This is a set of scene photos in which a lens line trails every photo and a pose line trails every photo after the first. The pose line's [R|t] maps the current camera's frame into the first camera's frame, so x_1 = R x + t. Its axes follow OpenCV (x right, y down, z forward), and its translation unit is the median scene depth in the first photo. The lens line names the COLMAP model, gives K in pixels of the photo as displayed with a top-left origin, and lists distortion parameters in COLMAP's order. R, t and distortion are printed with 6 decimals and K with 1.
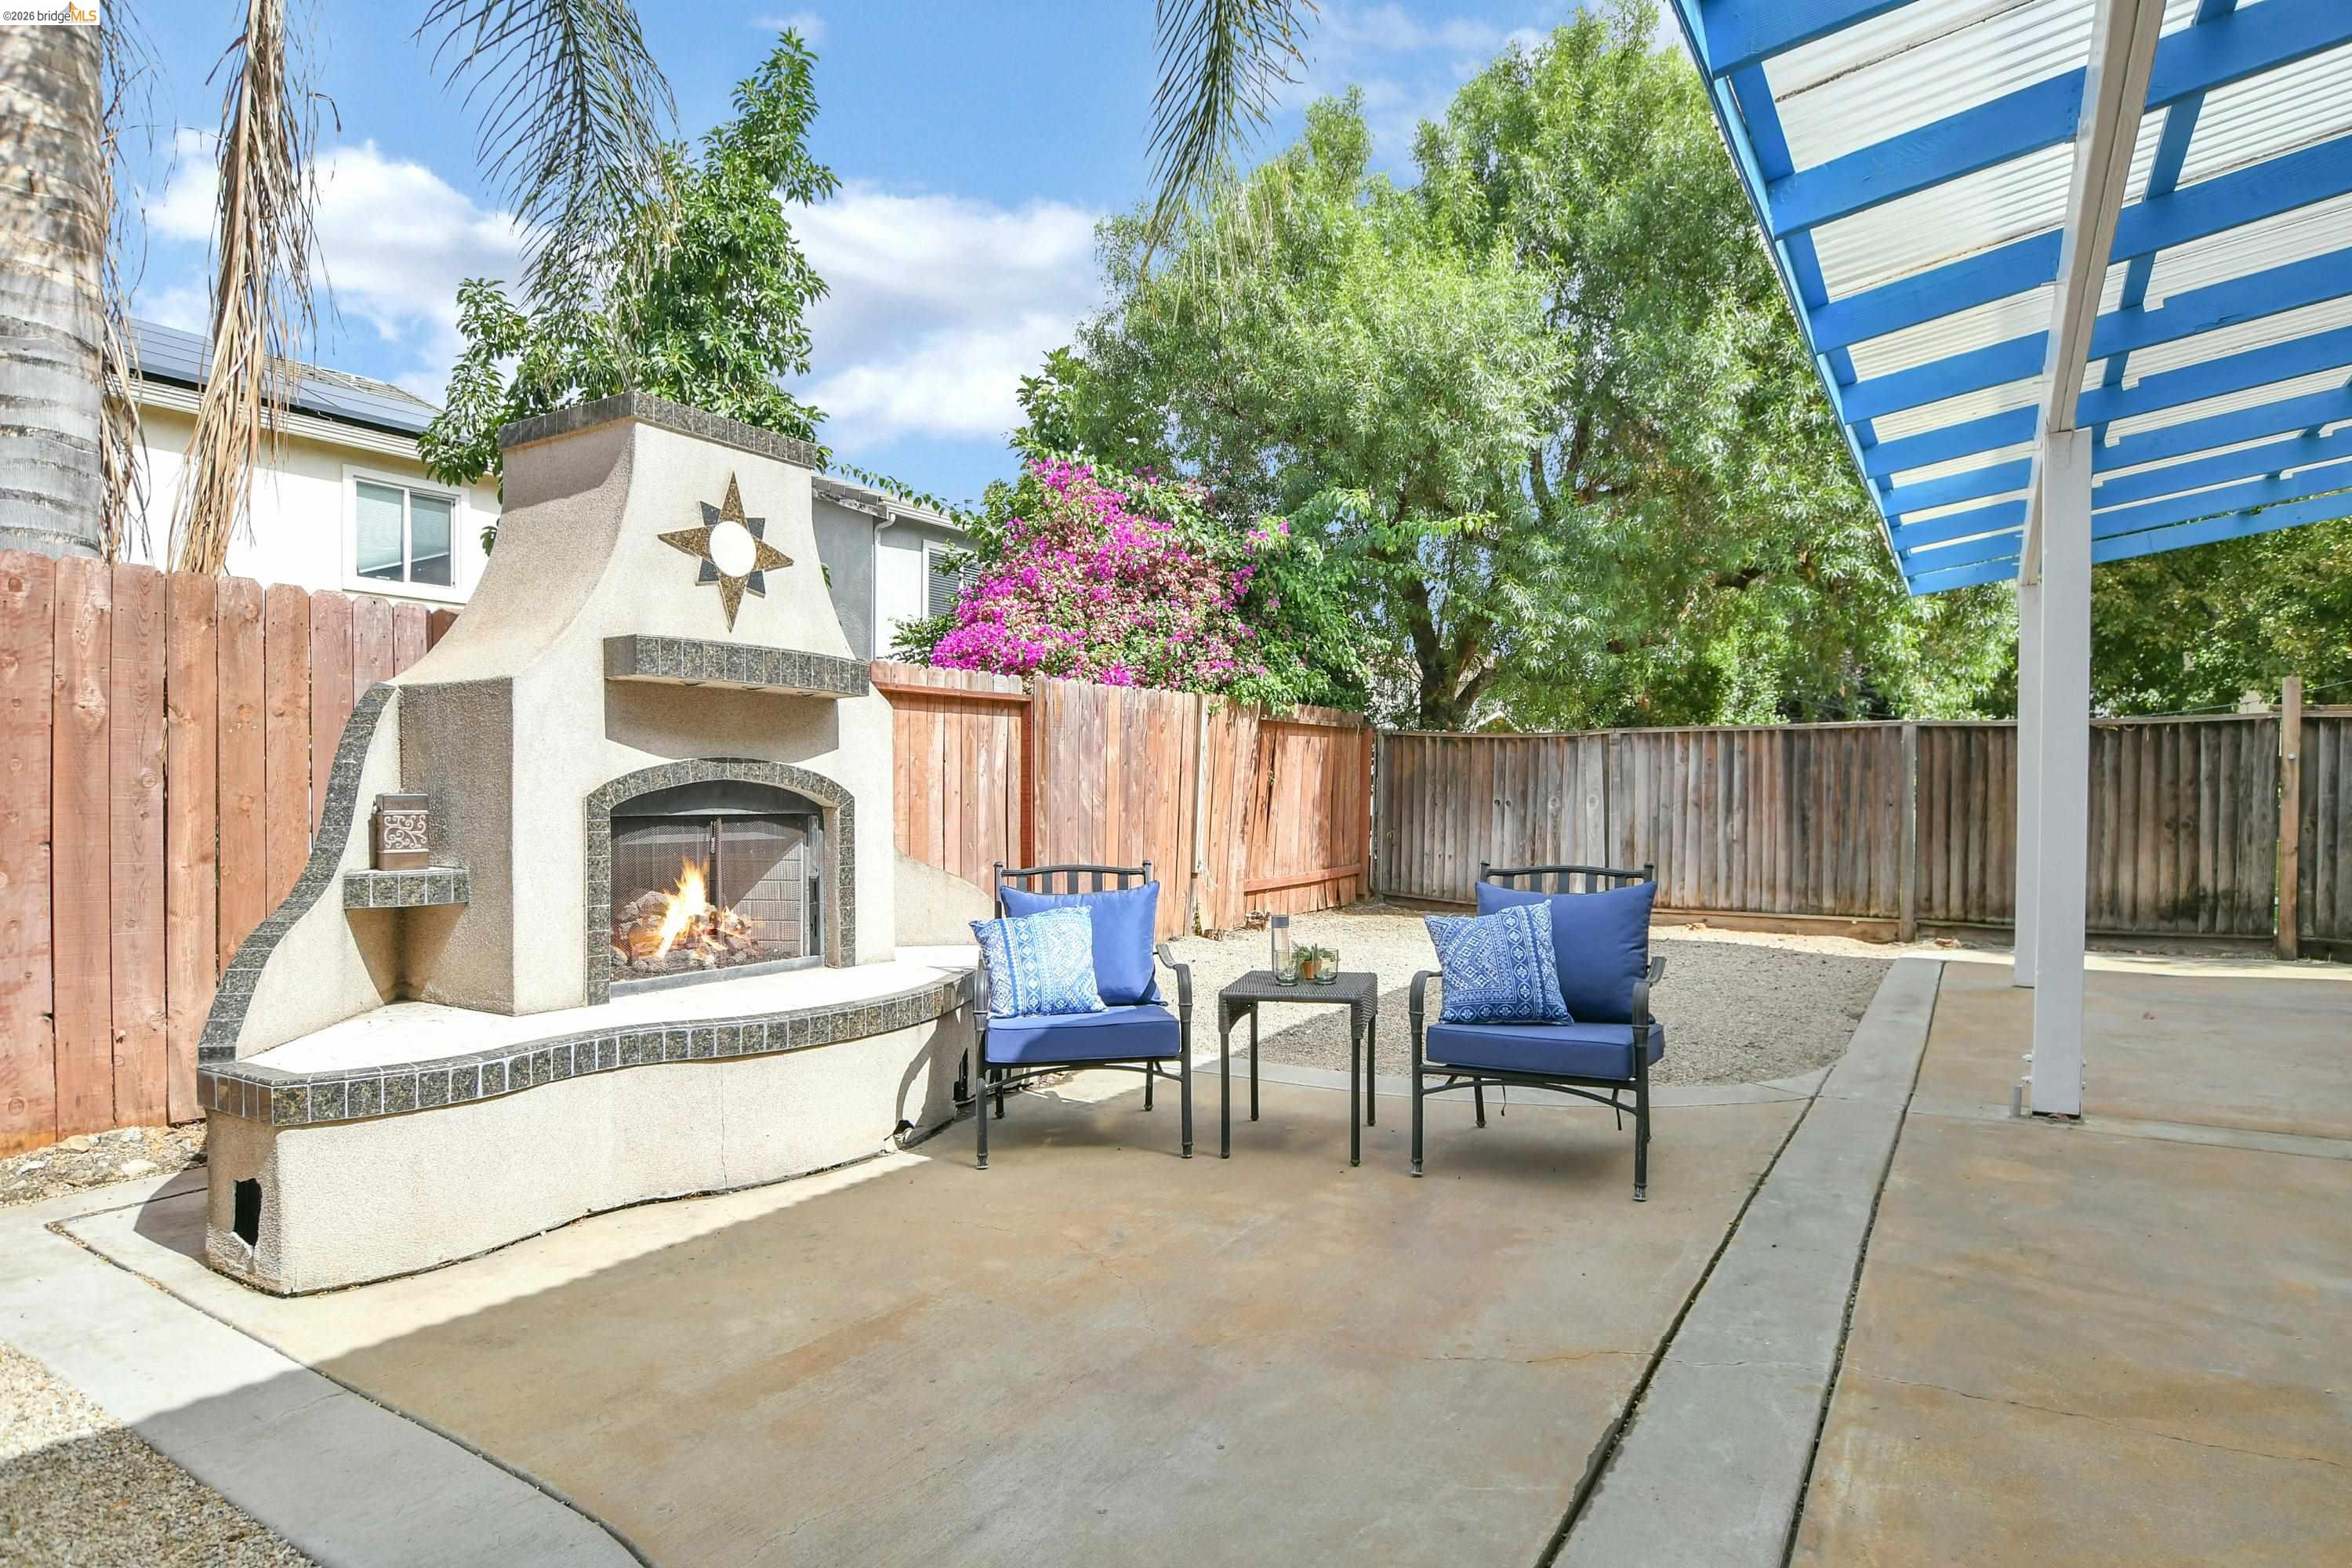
lens RADIAL K [[1292.3, 0, 1183.4], [0, 1292.3, 809.1], [0, 0, 1]] dist [-0.020496, -0.000387]
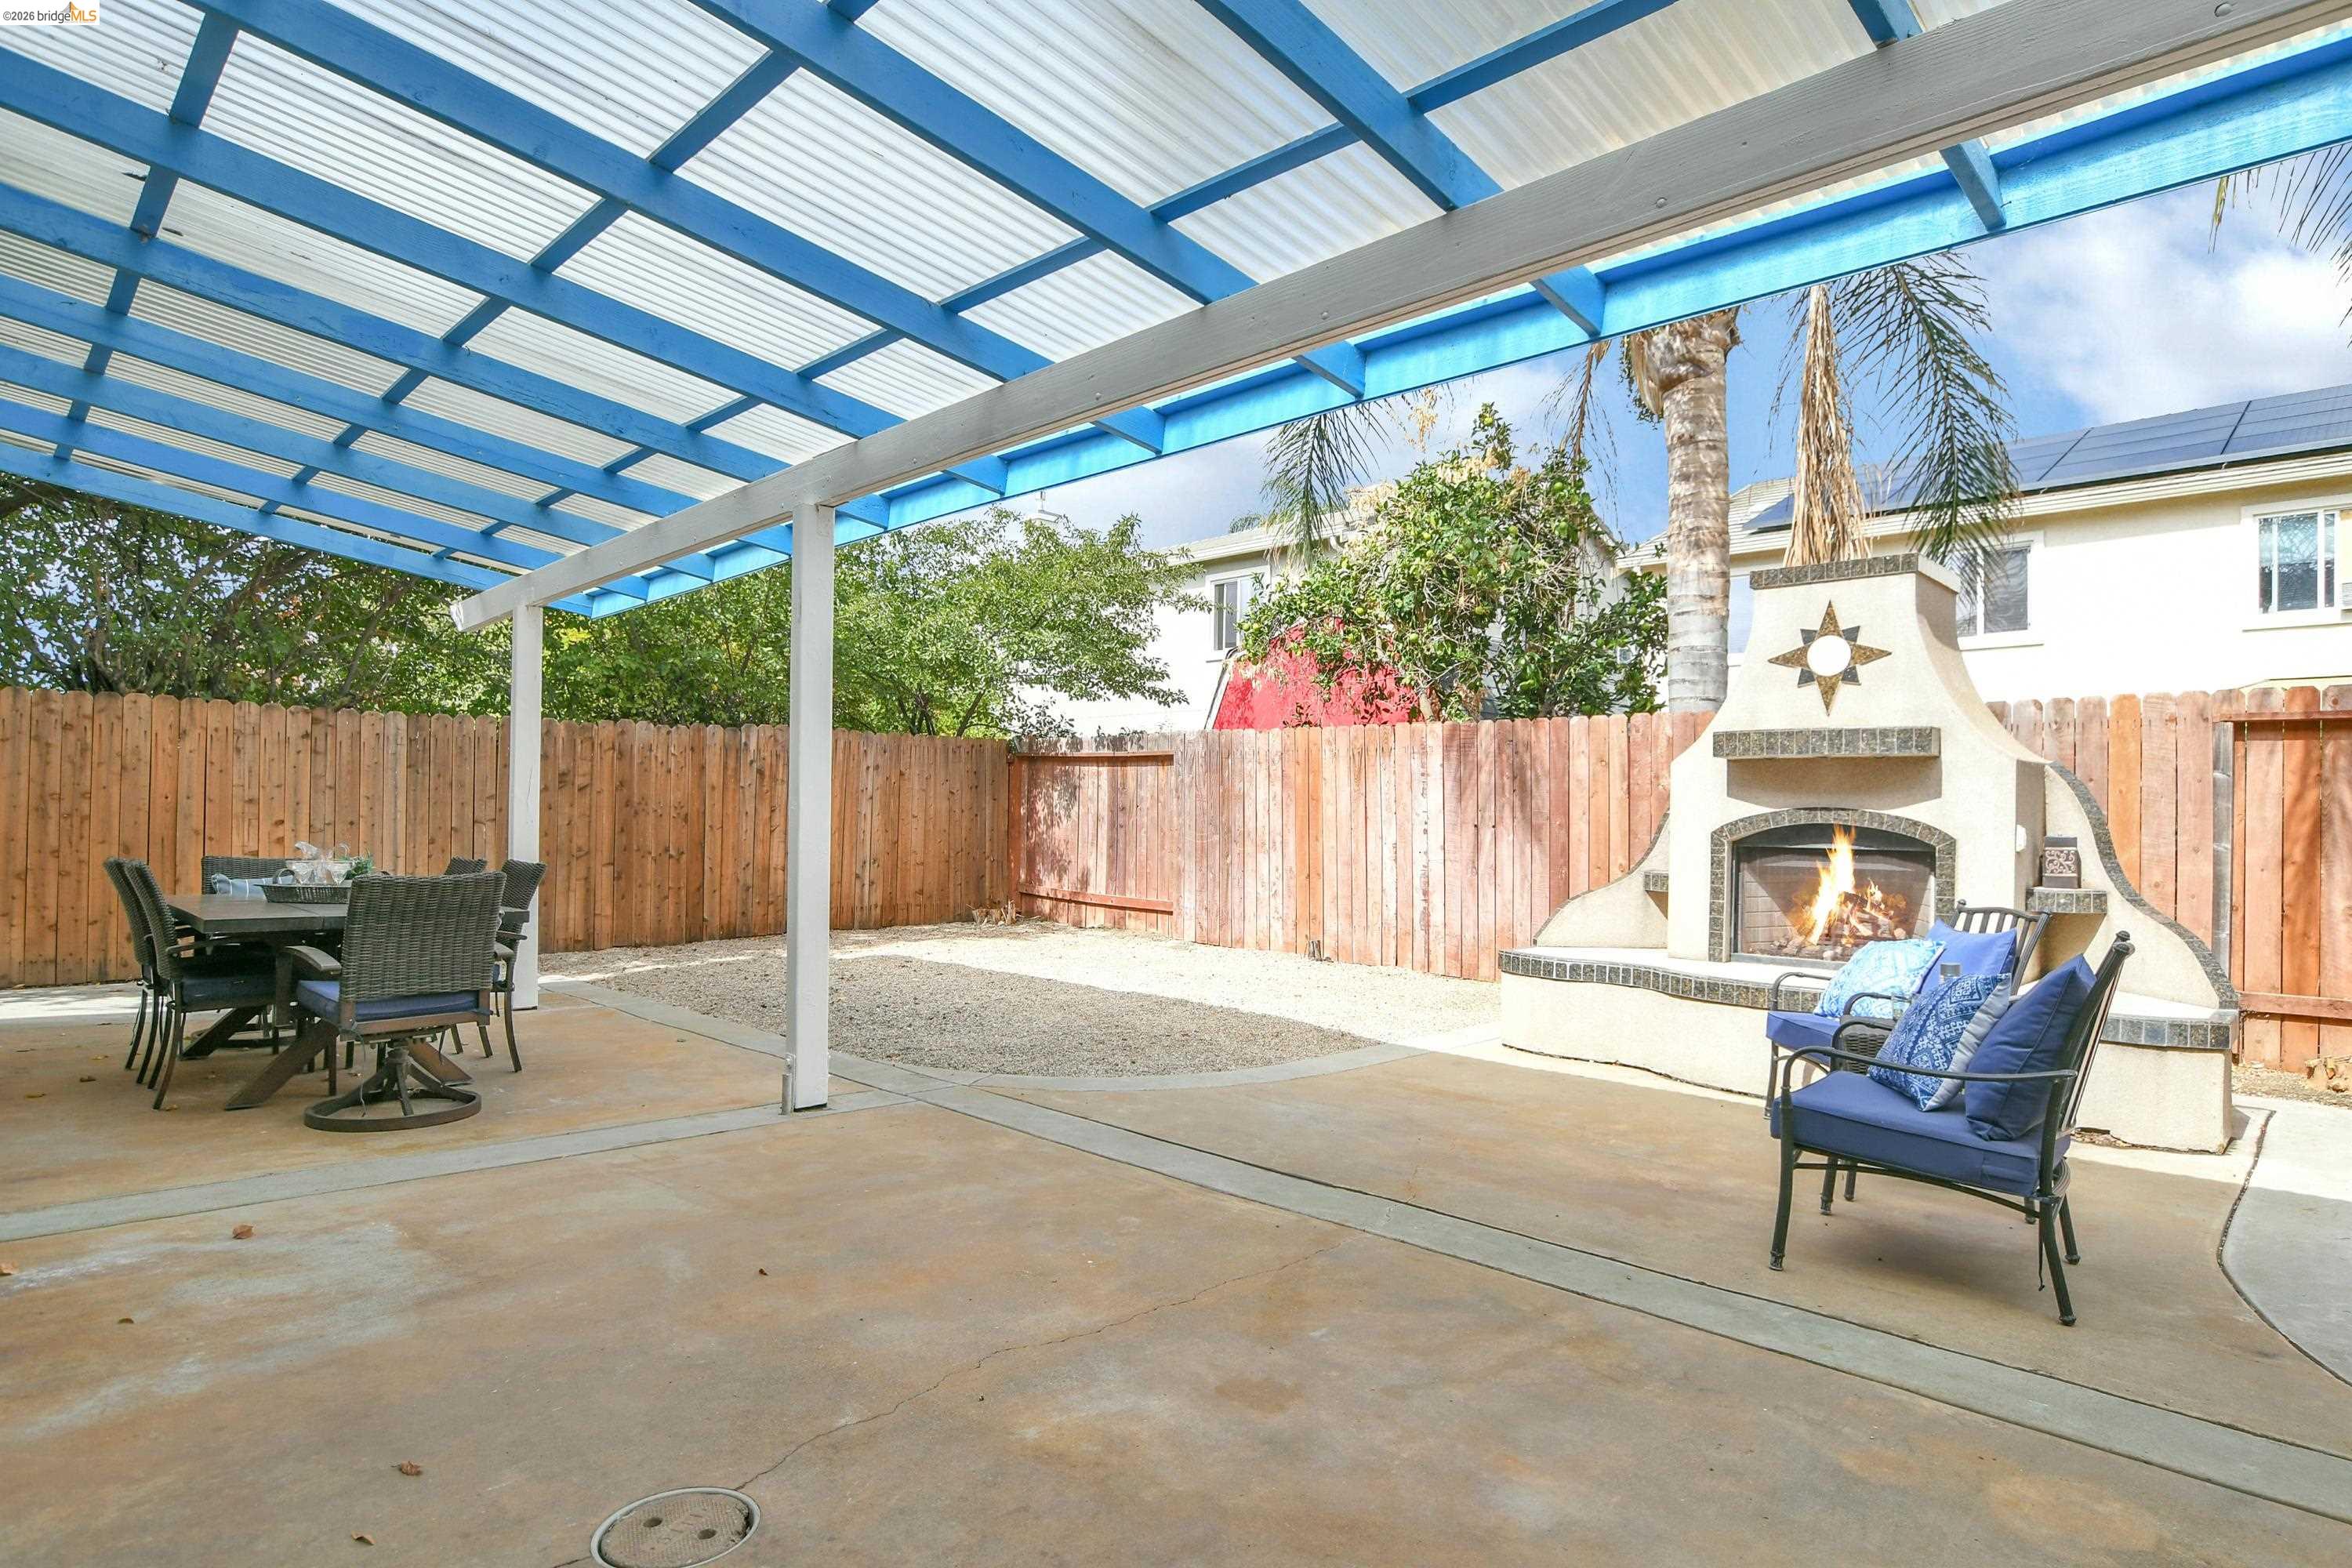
lens RADIAL K [[1292.3, 0, 1183.4], [0, 1292.3, 809.1], [0, 0, 1]] dist [-0.020496, -0.000387]
pose [[-0.233168, -0.010958, -0.972375, 1.244352], [-0.036274, 0.999339, -0.002563, -0.010697], [0.971760, 0.034674, -0.233411, 0.715042]]
